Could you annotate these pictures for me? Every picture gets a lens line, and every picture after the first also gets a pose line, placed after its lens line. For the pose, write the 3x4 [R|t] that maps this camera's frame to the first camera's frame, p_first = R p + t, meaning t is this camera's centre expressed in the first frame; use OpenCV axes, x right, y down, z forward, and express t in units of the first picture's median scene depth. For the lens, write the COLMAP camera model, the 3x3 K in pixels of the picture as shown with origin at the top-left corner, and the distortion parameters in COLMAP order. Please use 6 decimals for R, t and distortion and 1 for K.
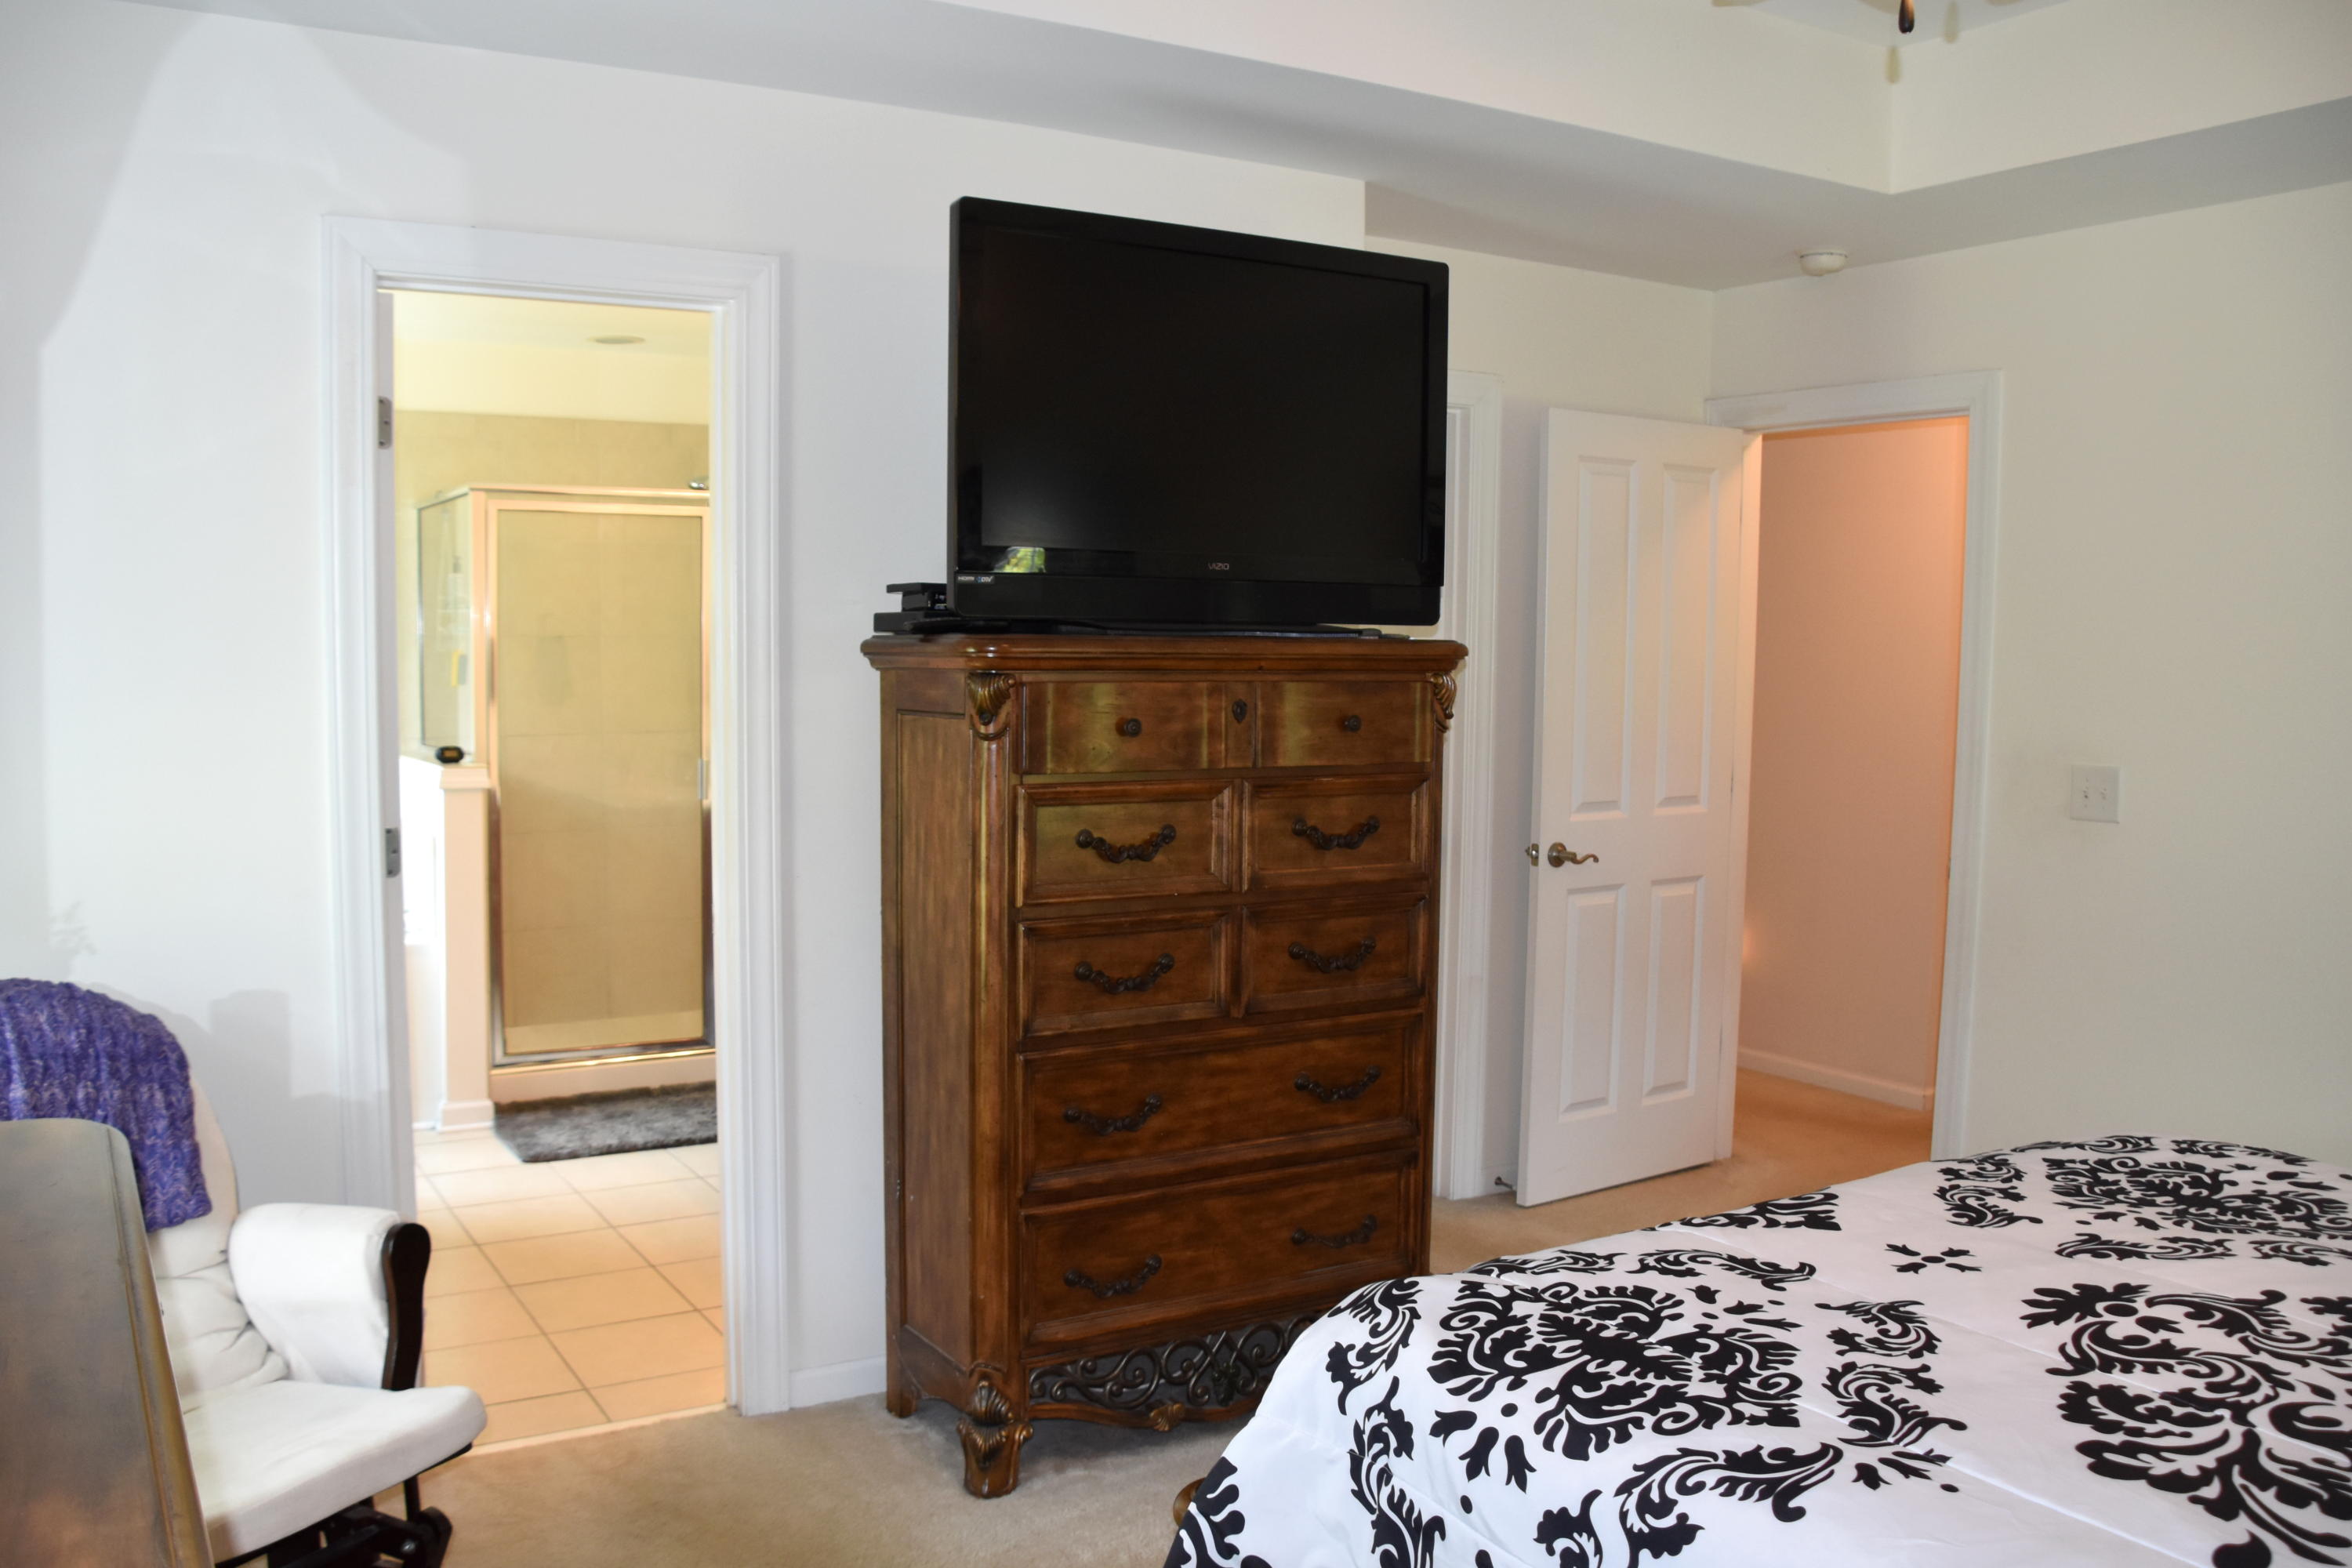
lens RADIAL K [[1905.9, 0, 1203.7], [0, 1905.9, 811.1], [0, 0, 1]] dist [-0.160596, 0.108993]
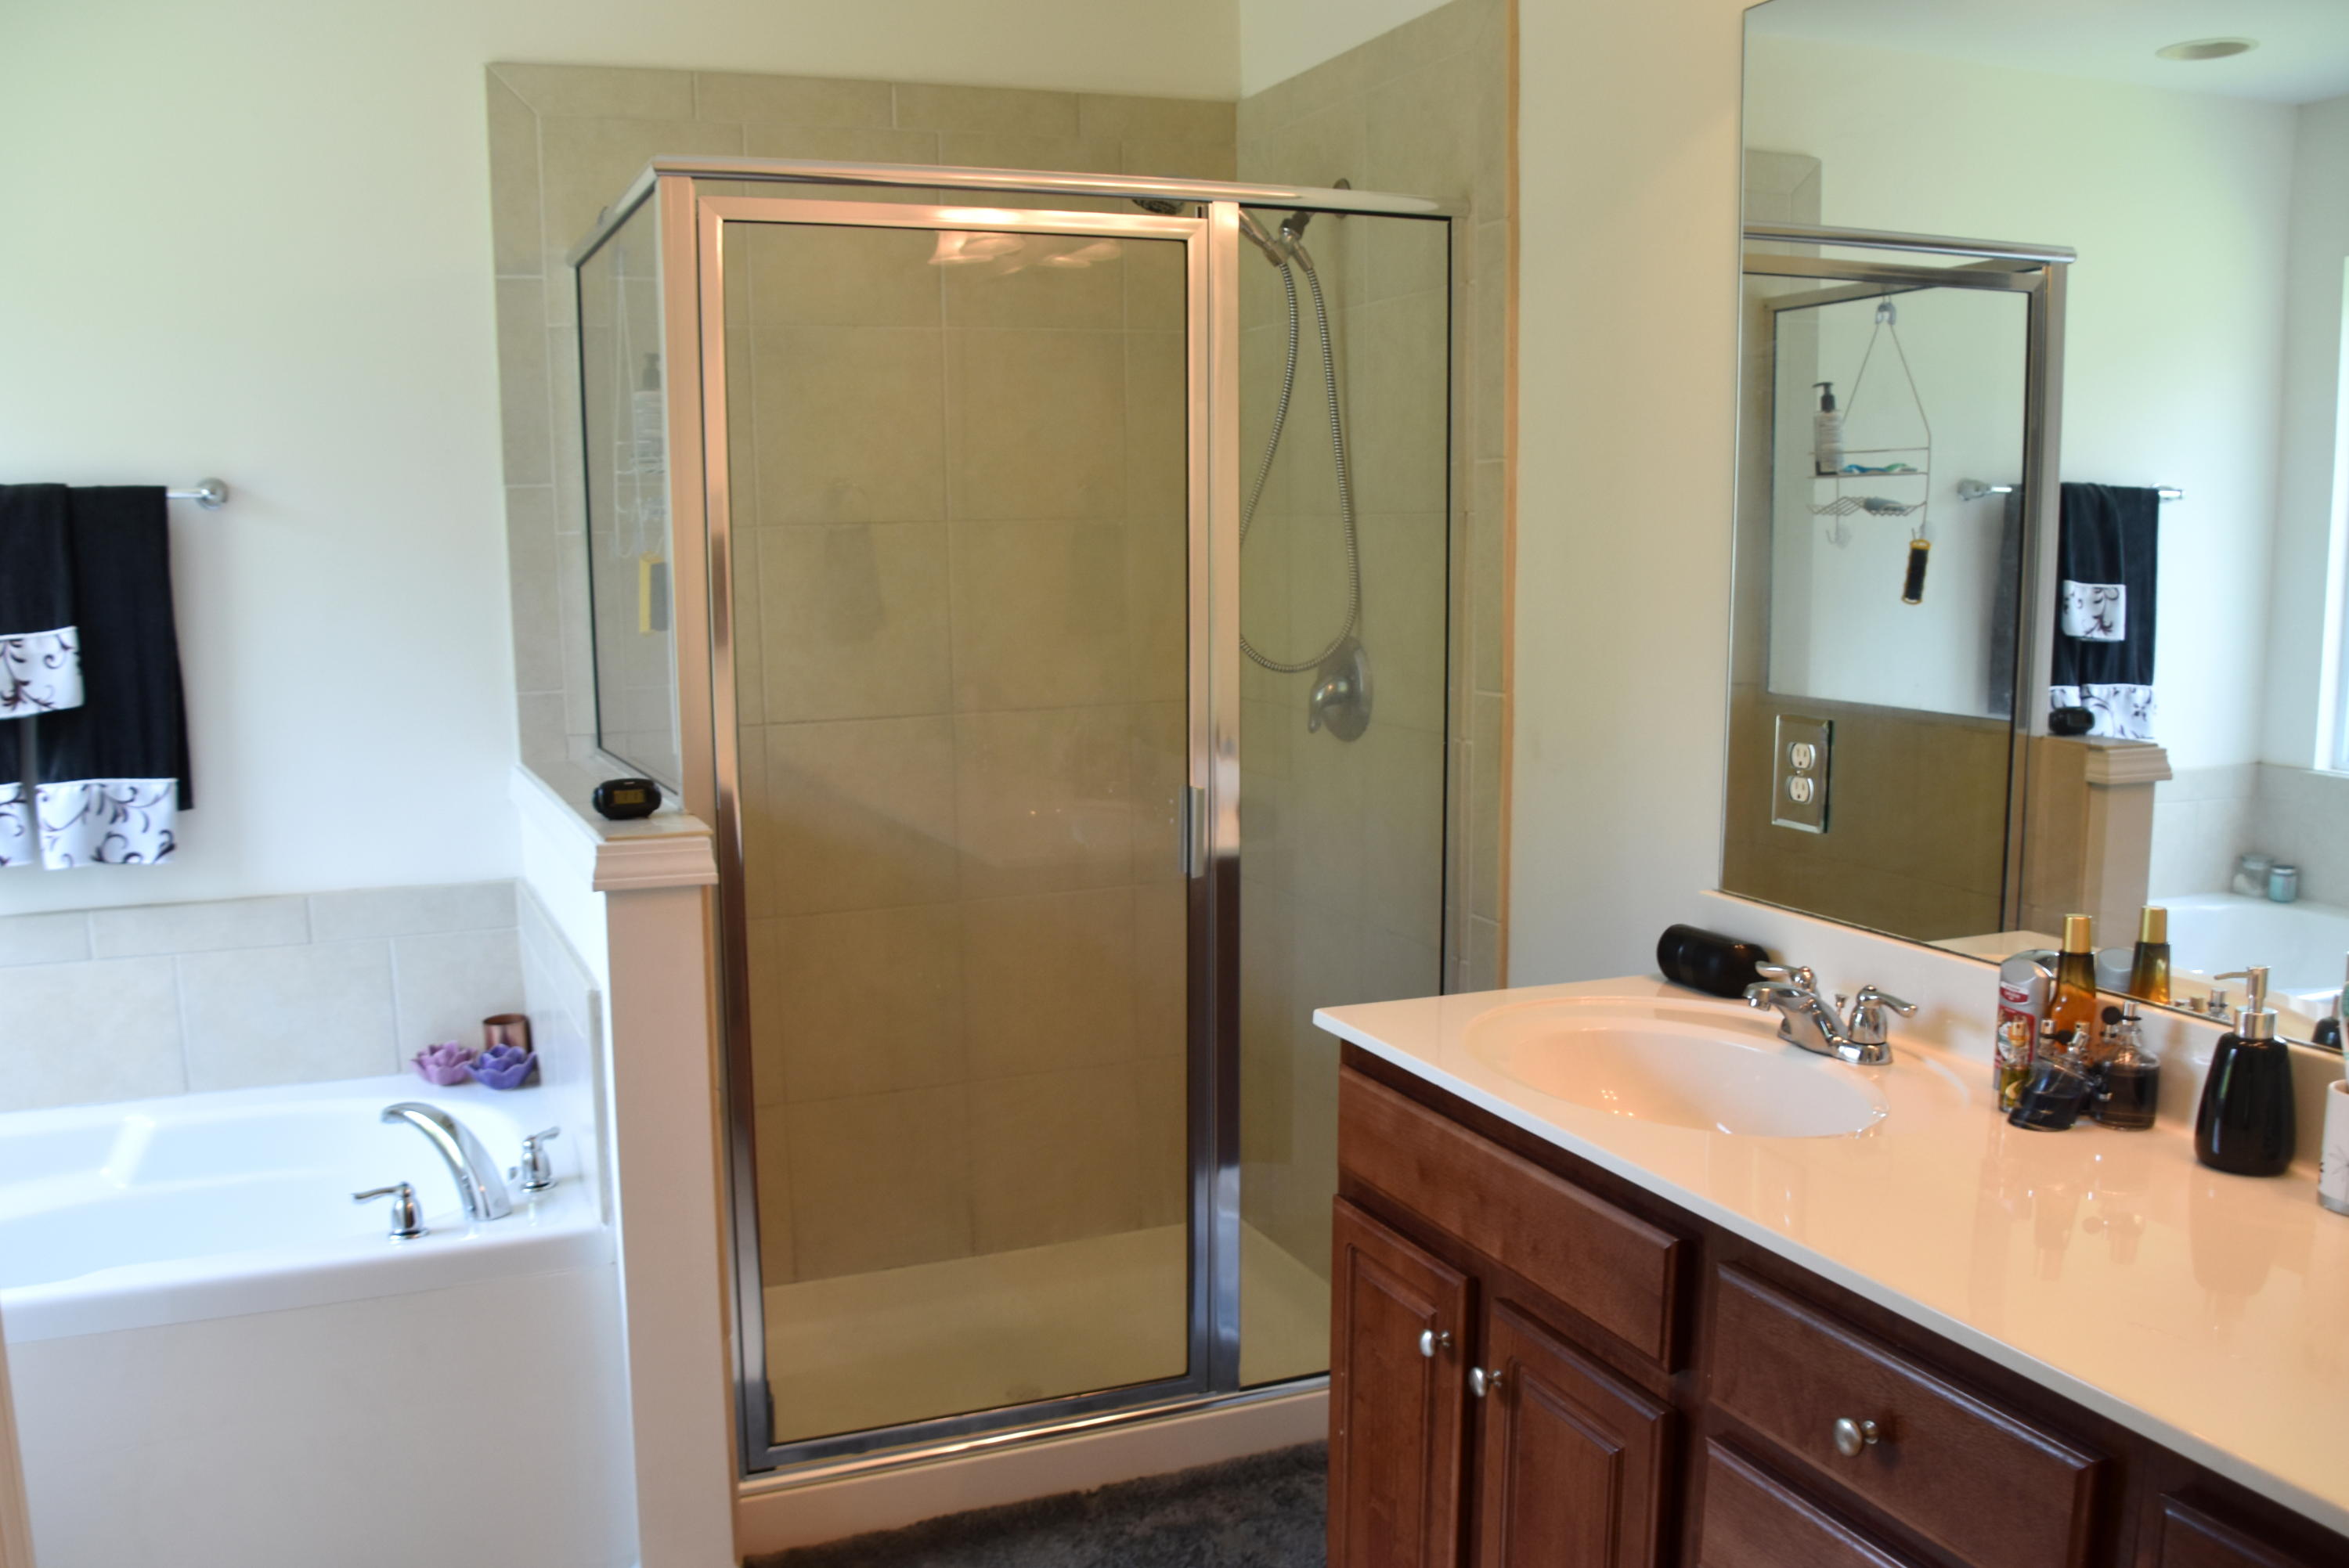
lens RADIAL K [[1903.3, 0, 1202.2], [0, 1903.3, 811.1], [0, 0, 1]] dist [-0.160596, 0.108993]
pose [[0.988242, 0.003779, -0.152853, -0.321663], [0.005252, 0.998266, 0.058634, -0.080123], [0.152809, -0.058747, 0.986508, 0.921620]]
